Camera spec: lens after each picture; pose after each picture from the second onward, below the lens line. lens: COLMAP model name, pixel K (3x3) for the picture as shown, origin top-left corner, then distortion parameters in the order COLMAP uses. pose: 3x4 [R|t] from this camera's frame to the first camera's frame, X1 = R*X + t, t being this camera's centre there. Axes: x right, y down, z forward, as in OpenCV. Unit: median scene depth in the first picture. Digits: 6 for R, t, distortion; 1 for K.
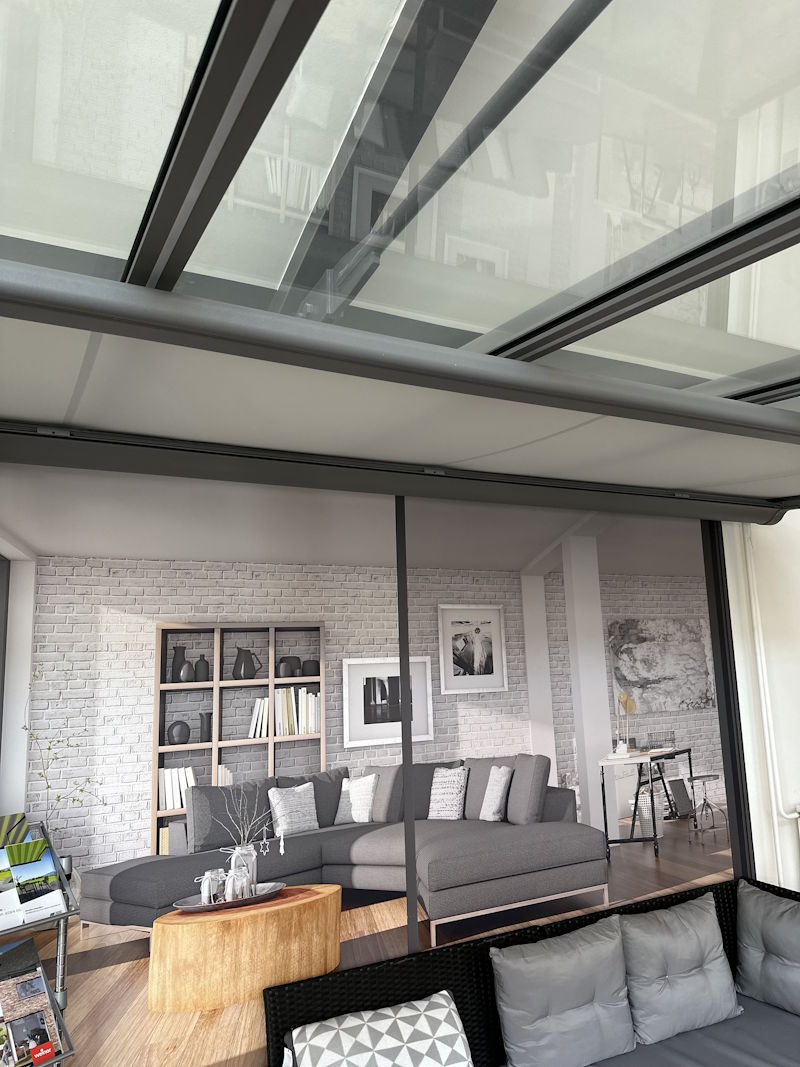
lens RADIAL K [[746.7, 0, 394.9], [0, 746.7, 537.9], [0, 0, 1]] dist [0.115245, -0.175046]
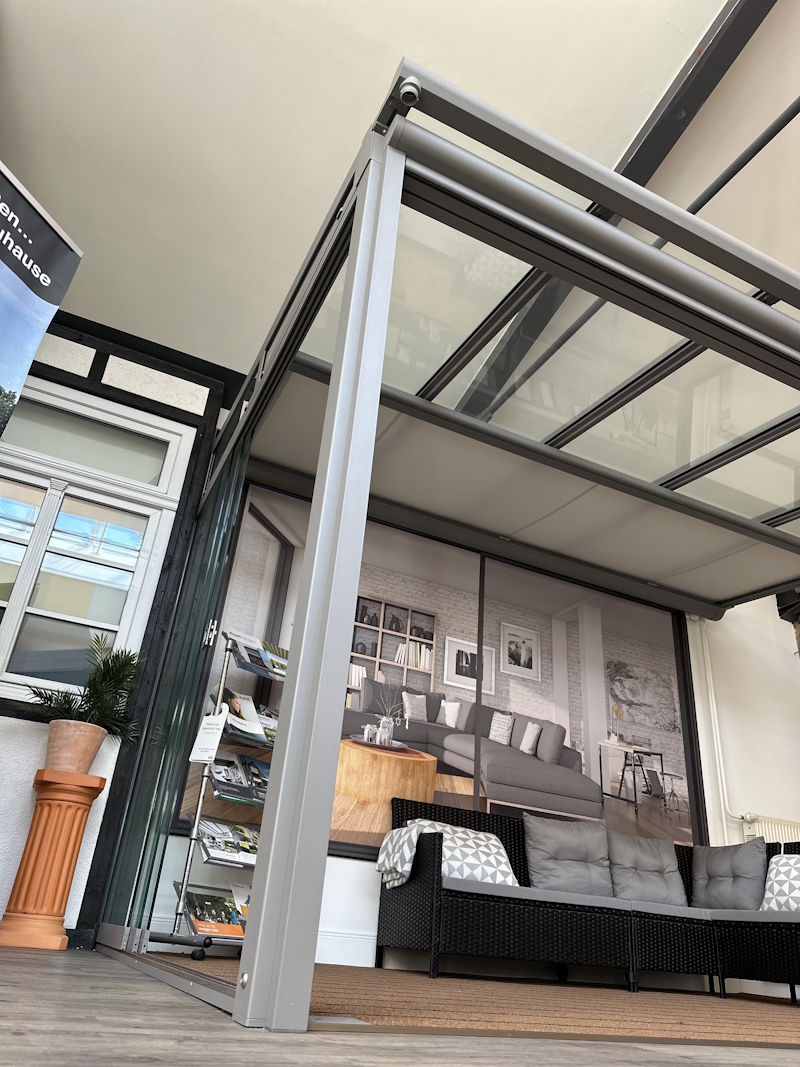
lens RADIAL K [[746.7, 0, 394.9], [0, 746.7, 537.9], [0, 0, 1]] dist [0.115245, -0.175046]
pose [[0.993408, 0.084102, -0.077898, -0.067702], [-0.104700, 0.942362, -0.317791, 0.488552], [0.046681, 0.323852, 0.944955, -0.702683]]
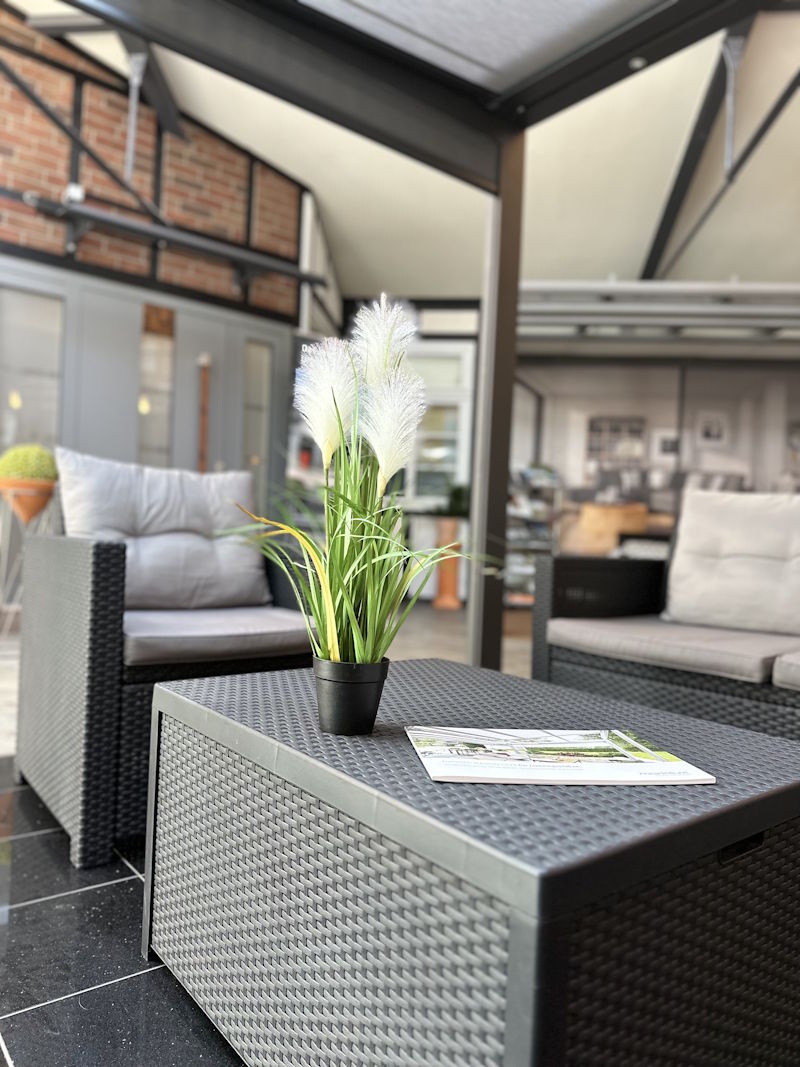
lens RADIAL K [[746.7, 0, 394.9], [0, 746.7, 537.9], [0, 0, 1]] dist [0.115245, -0.175046]
pose [[0.828944, 0.067278, -0.555270, 0.678259], [0.020061, 0.988525, 0.149720, 0.110354], [0.558971, -0.135248, 0.818083, -1.767910]]
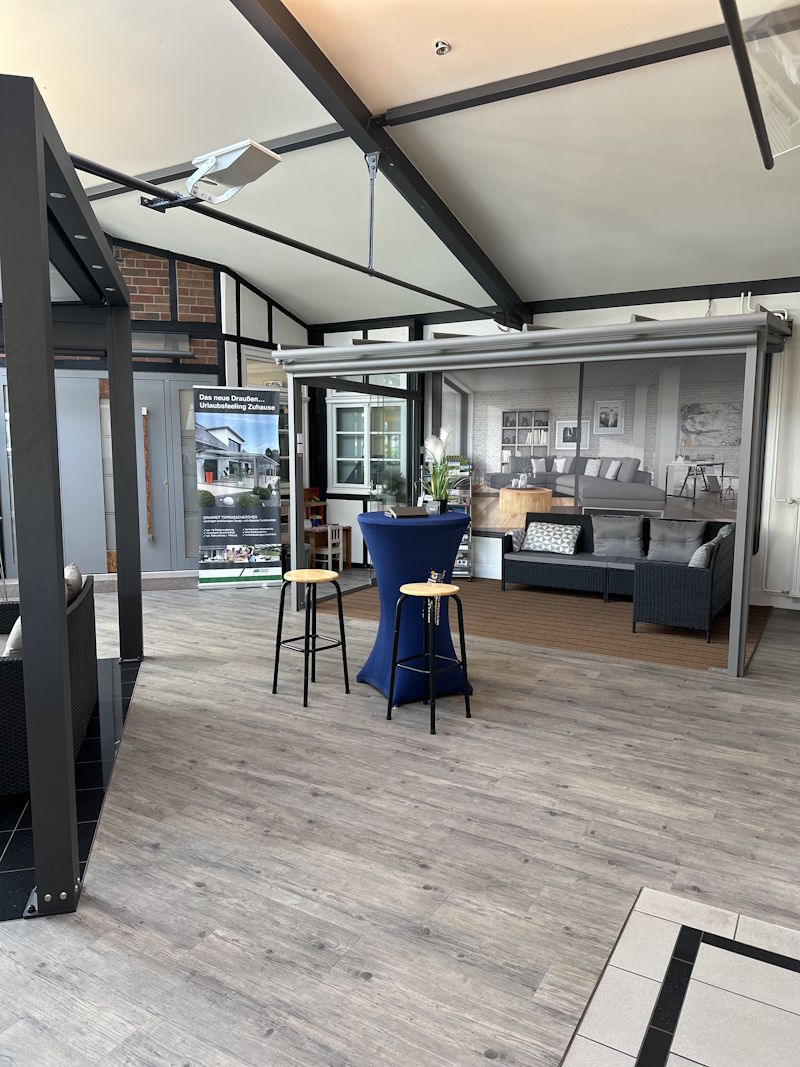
lens RADIAL K [[746.7, 0, 394.9], [0, 746.7, 537.9], [0, 0, 1]] dist [0.115245, -0.175046]
pose [[0.528213, 0.134882, -0.838330, 2.088739], [0.112649, 0.967444, 0.226634, -0.136957], [0.841606, -0.214148, 0.495822, -1.102898]]
